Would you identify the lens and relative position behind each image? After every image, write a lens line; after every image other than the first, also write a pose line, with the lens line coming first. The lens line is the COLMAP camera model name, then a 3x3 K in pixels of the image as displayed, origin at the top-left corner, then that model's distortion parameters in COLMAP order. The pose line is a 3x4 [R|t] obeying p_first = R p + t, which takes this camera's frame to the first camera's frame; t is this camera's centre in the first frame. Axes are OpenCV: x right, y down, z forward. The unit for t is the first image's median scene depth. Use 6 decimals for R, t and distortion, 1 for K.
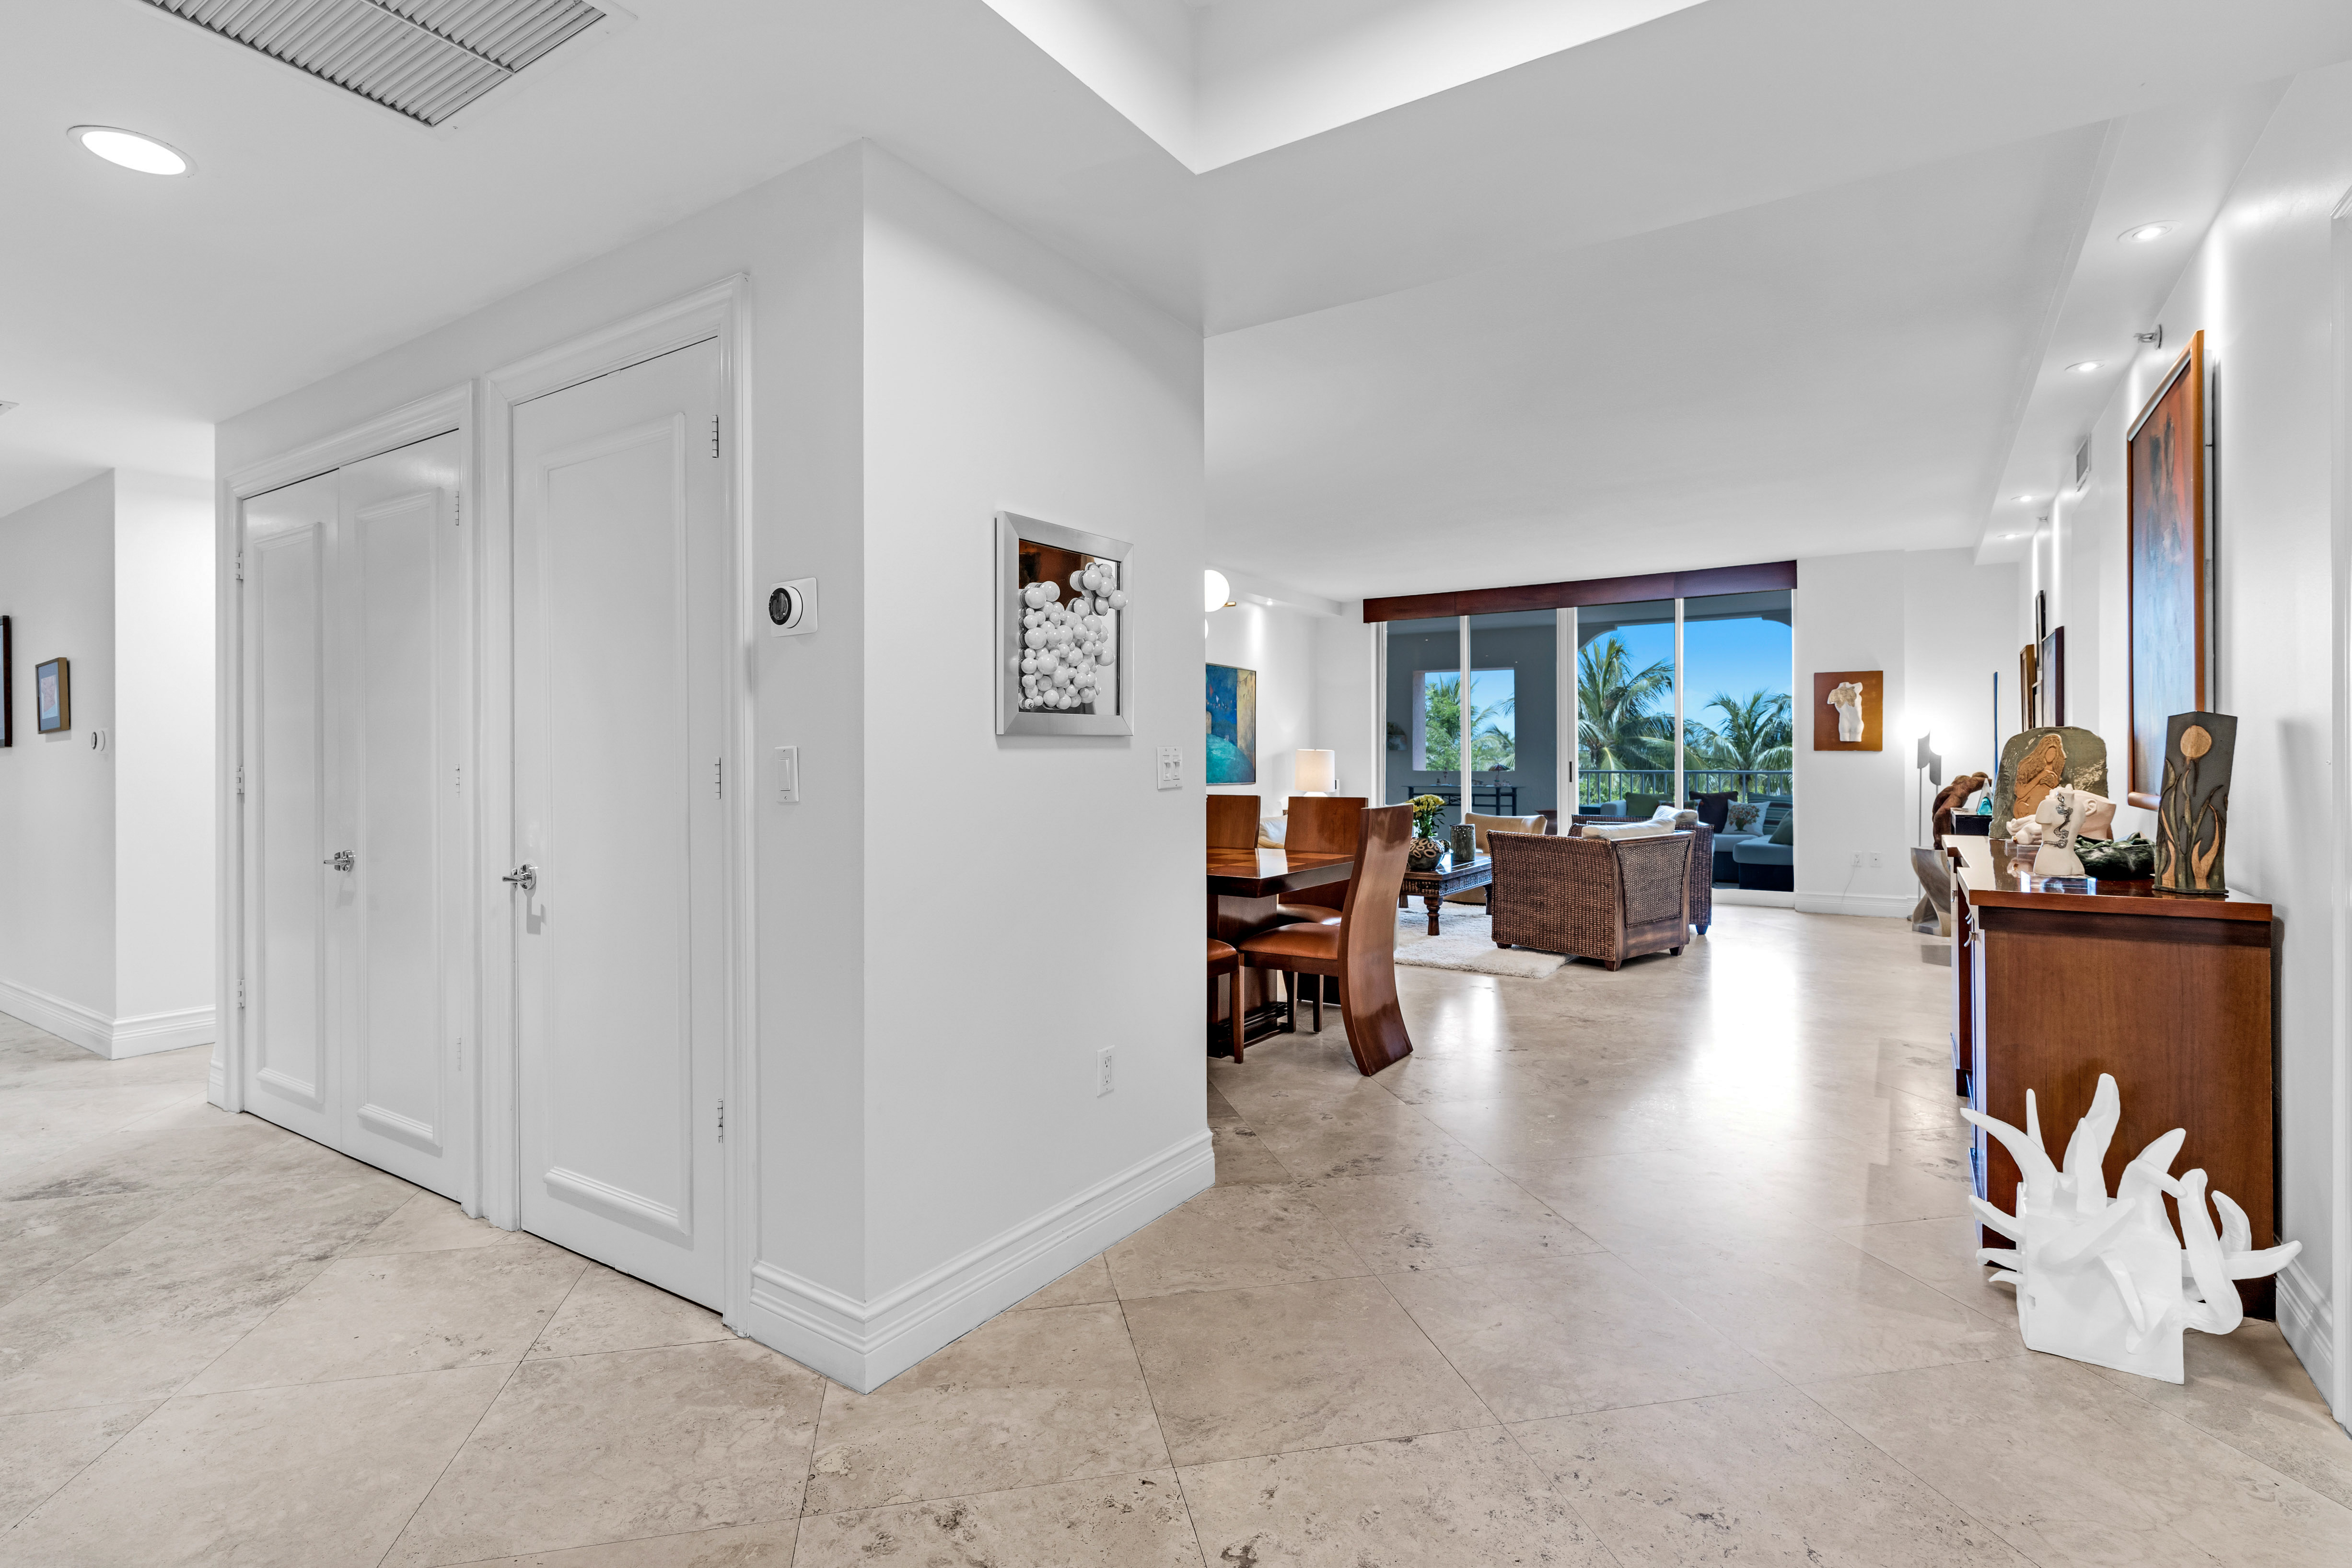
lens RADIAL K [[1130.7, 0, 1168.4], [0, 1130.7, 767.0], [0, 0, 1]] dist [-0.000248, 0.002607]
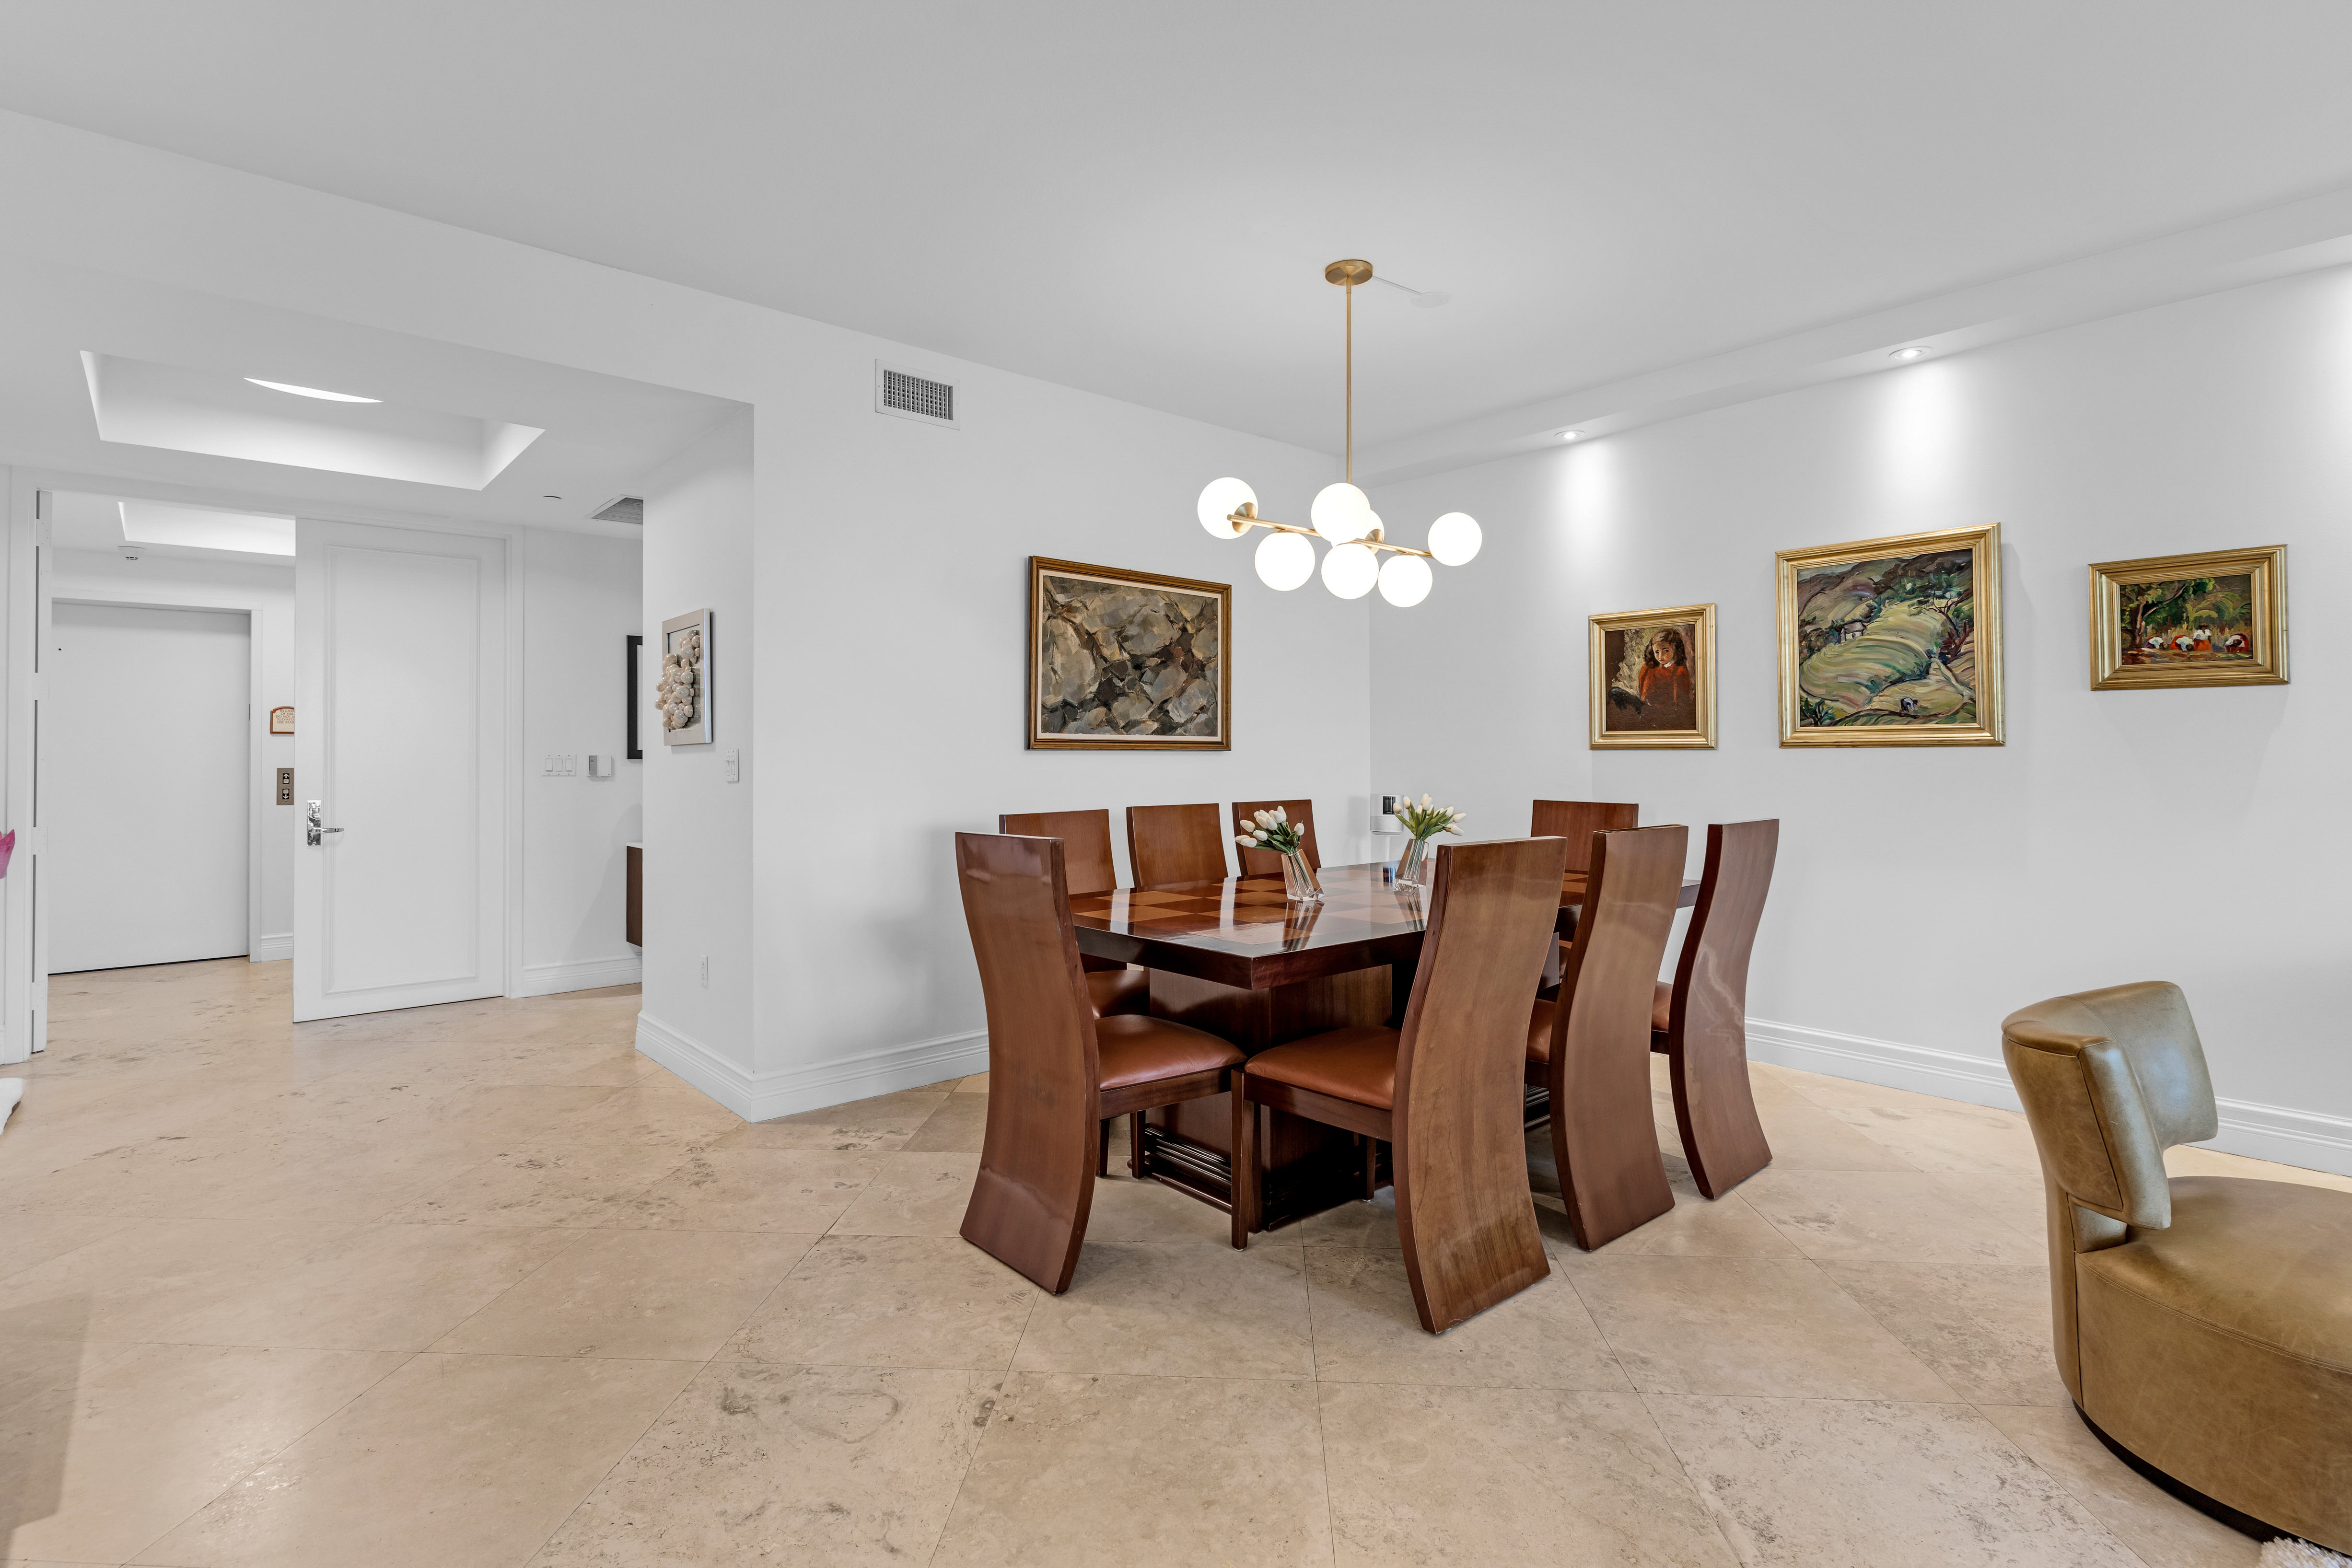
lens RADIAL K [[1130.7, 0, 1183.5], [0, 1130.7, 738.3], [0, 0, 1]] dist [-0.000248, 0.002607]
pose [[-0.267396, -0.006309, -0.963566, 0.079054], [0.004862, 0.999957, -0.007897, -0.001231], [0.963574, -0.006796, -0.267354, 0.131821]]
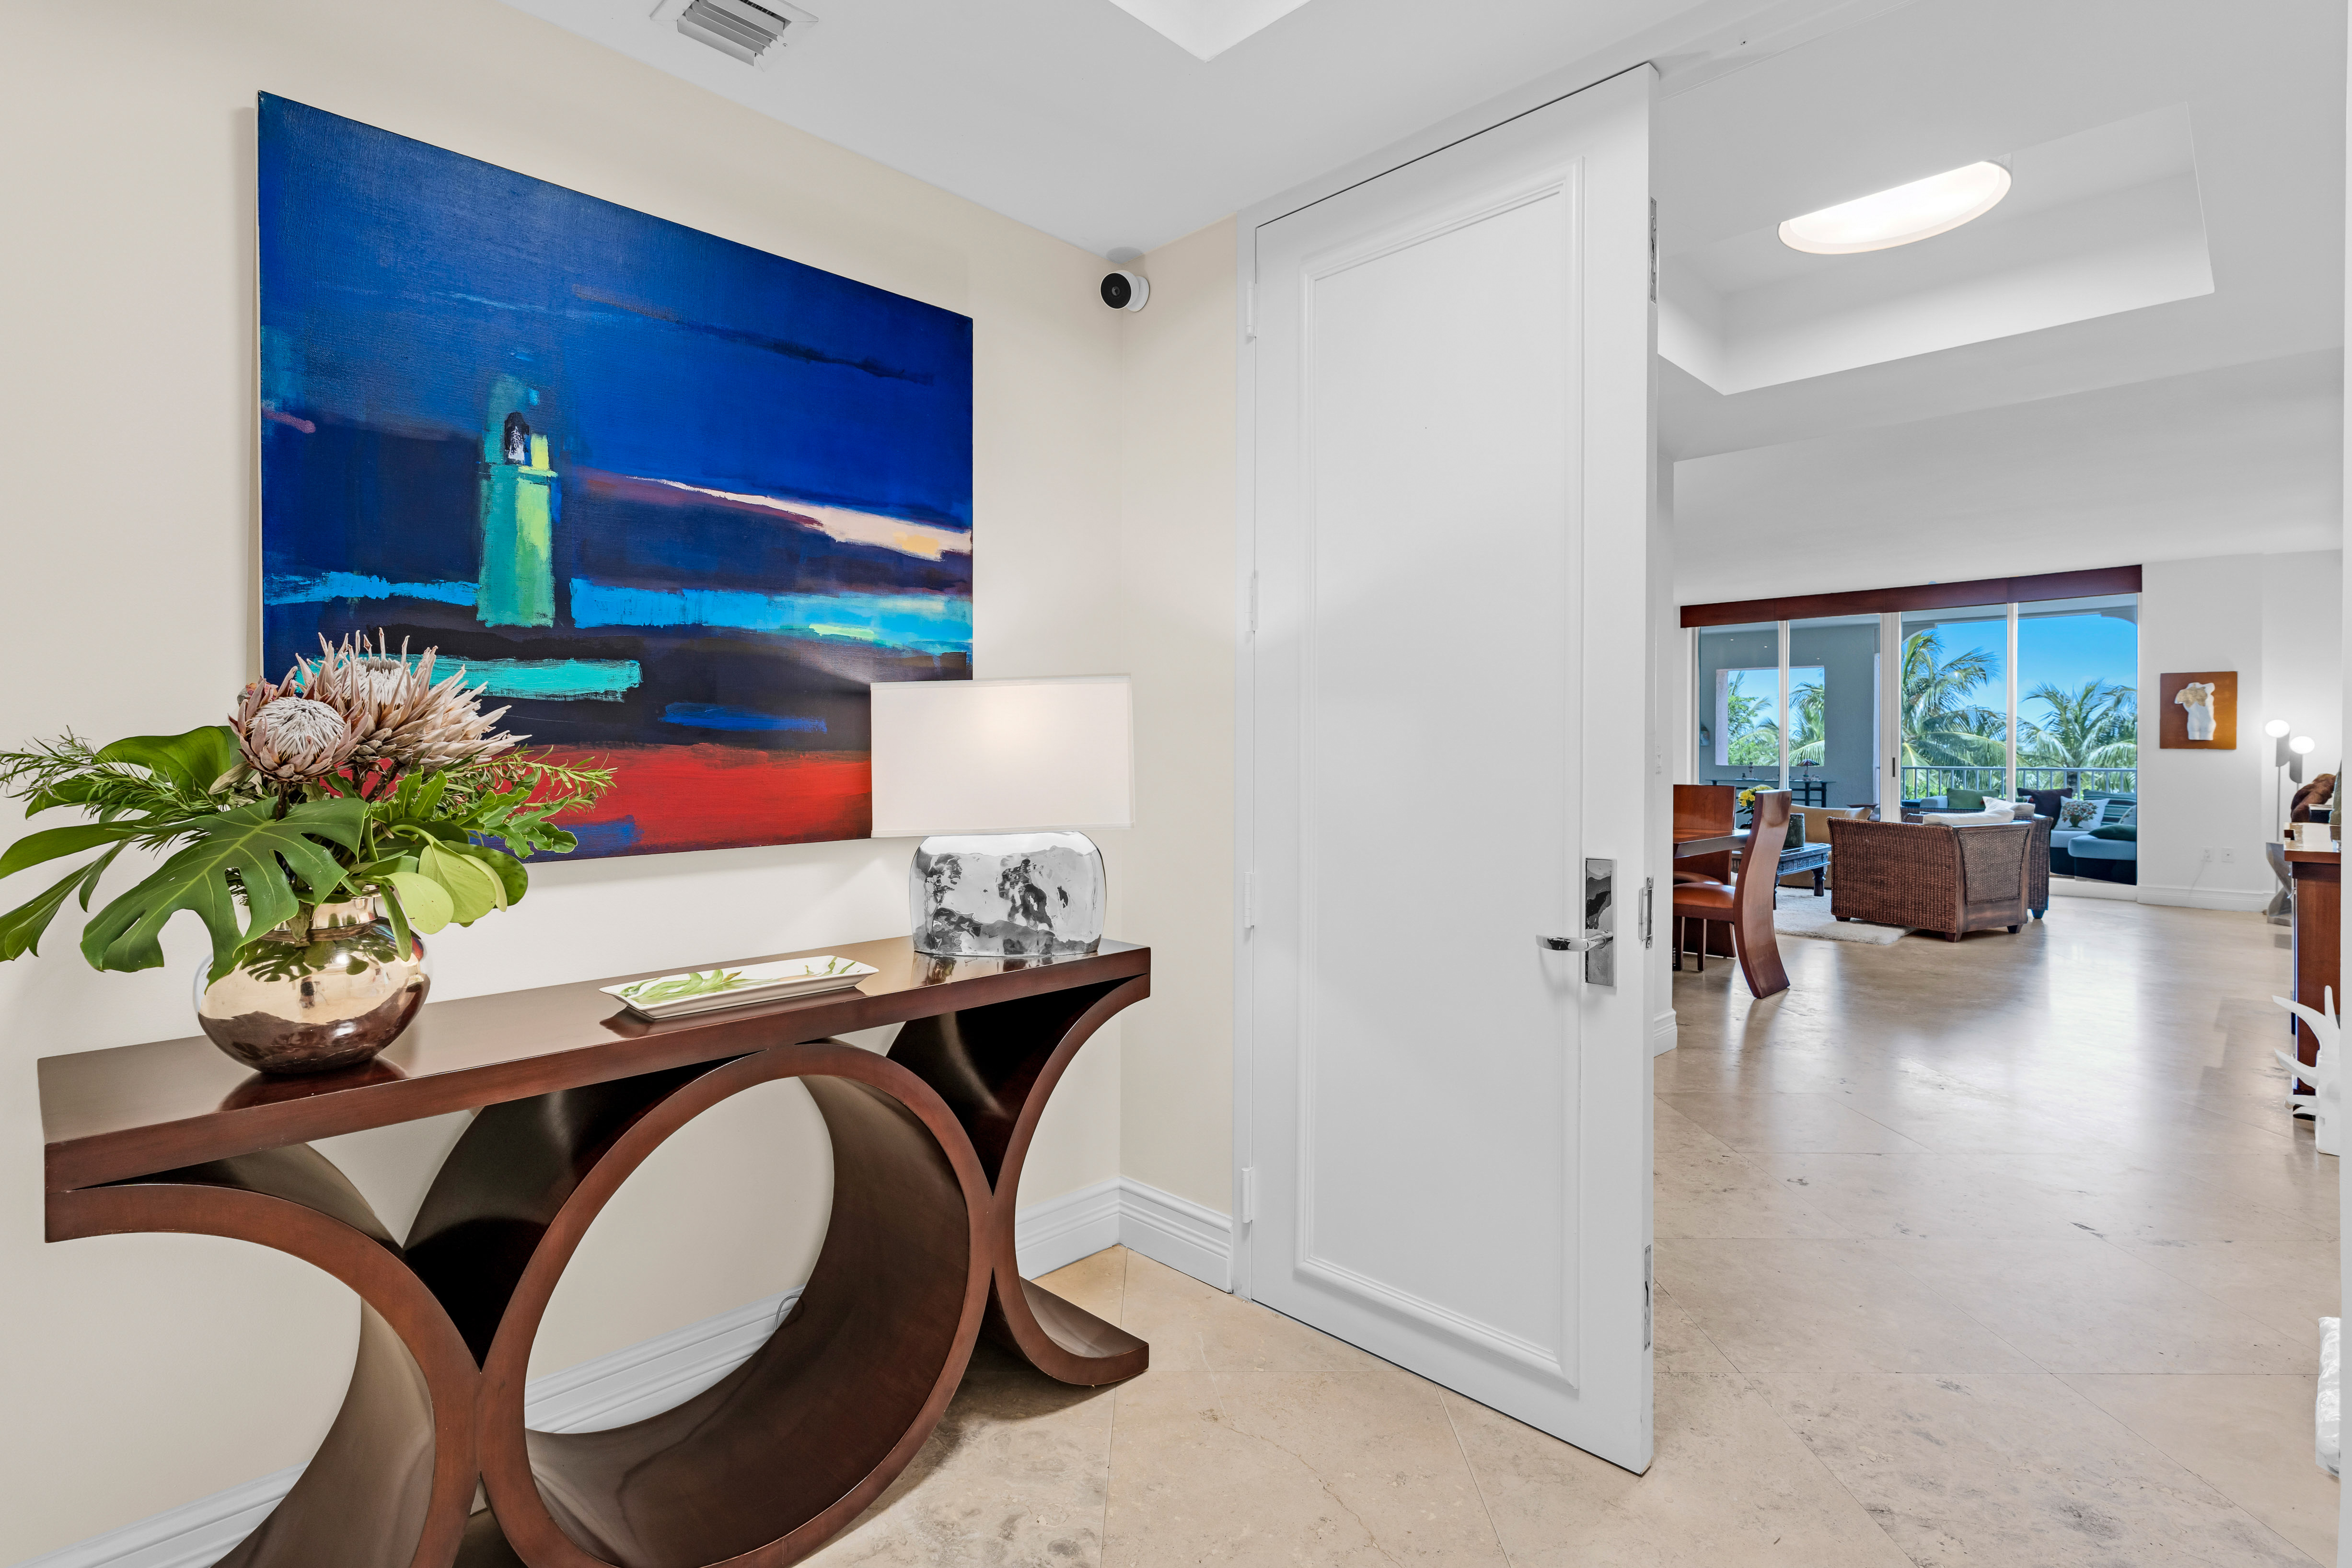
lens RADIAL K [[1130.8, 0, 1179.4], [0, 1130.8, 755.7], [0, 0, 1]] dist [-0.000248, 0.002607]
pose [[0.980883, 0.007340, -0.194460, -0.109480], [-0.007968, 0.999965, -0.002450, 0.001880], [0.194435, 0.003953, 0.980907, -0.194609]]
